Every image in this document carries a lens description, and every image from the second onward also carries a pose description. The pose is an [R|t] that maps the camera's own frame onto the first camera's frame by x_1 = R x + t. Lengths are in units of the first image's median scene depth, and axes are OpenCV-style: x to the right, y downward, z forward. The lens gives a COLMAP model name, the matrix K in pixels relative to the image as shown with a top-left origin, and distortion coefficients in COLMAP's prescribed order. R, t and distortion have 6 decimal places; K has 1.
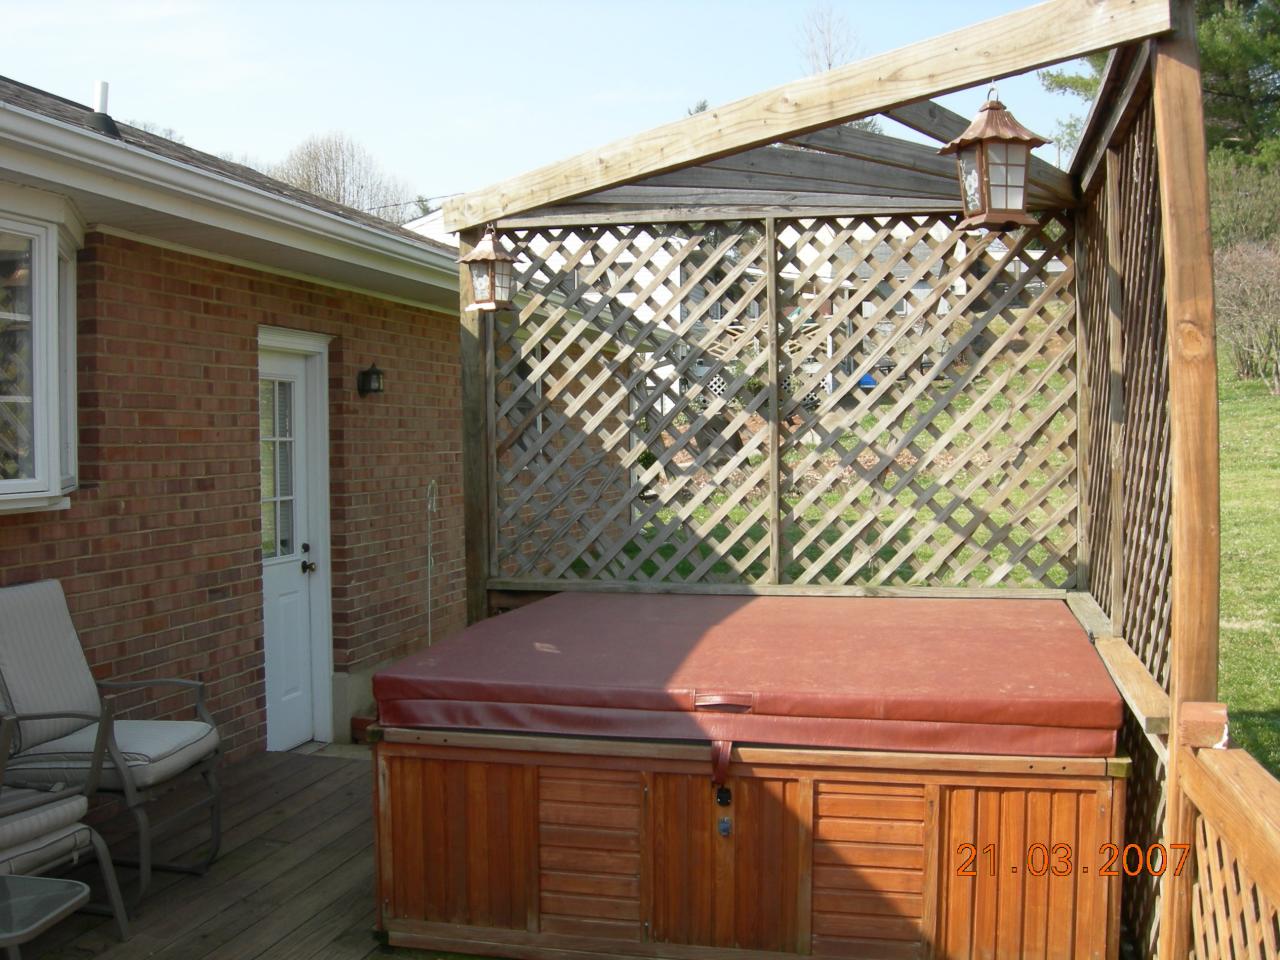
lens RADIAL K [[1362.0, 0, 635.0], [0, 1362.0, 481.6], [0, 0, 1]] dist [-0.151407, 0.000000]
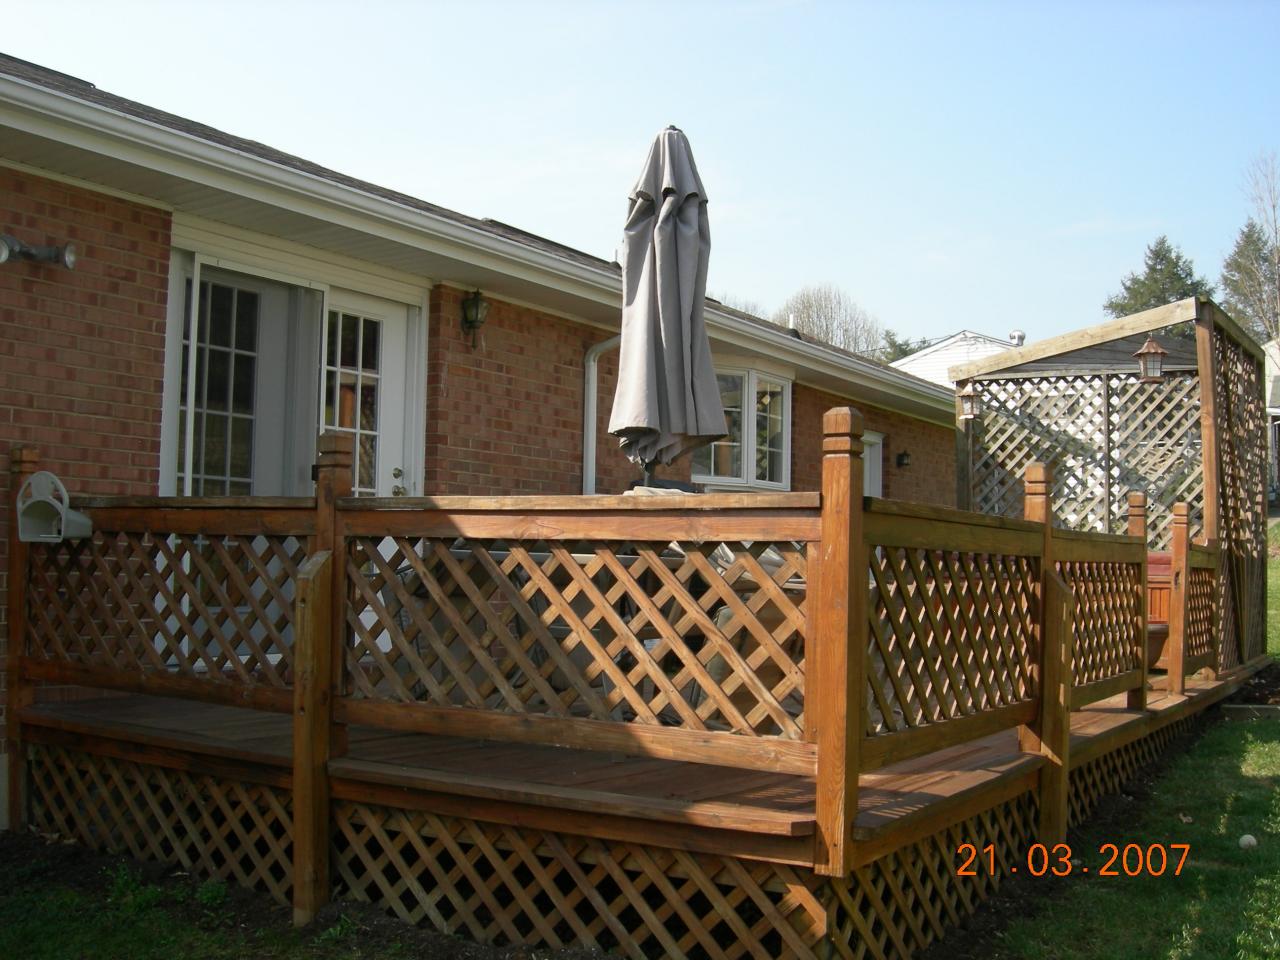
lens RADIAL K [[1362.0, 0, 643.1], [0, 1362.0, 477.3], [0, 0, 1]] dist [-0.151407, 0.000000]
pose [[0.945458, 0.005753, -0.325693, 0.094614], [-0.038097, 0.994935, -0.093019, 0.175914], [0.323508, 0.100353, 0.940889, -1.113881]]
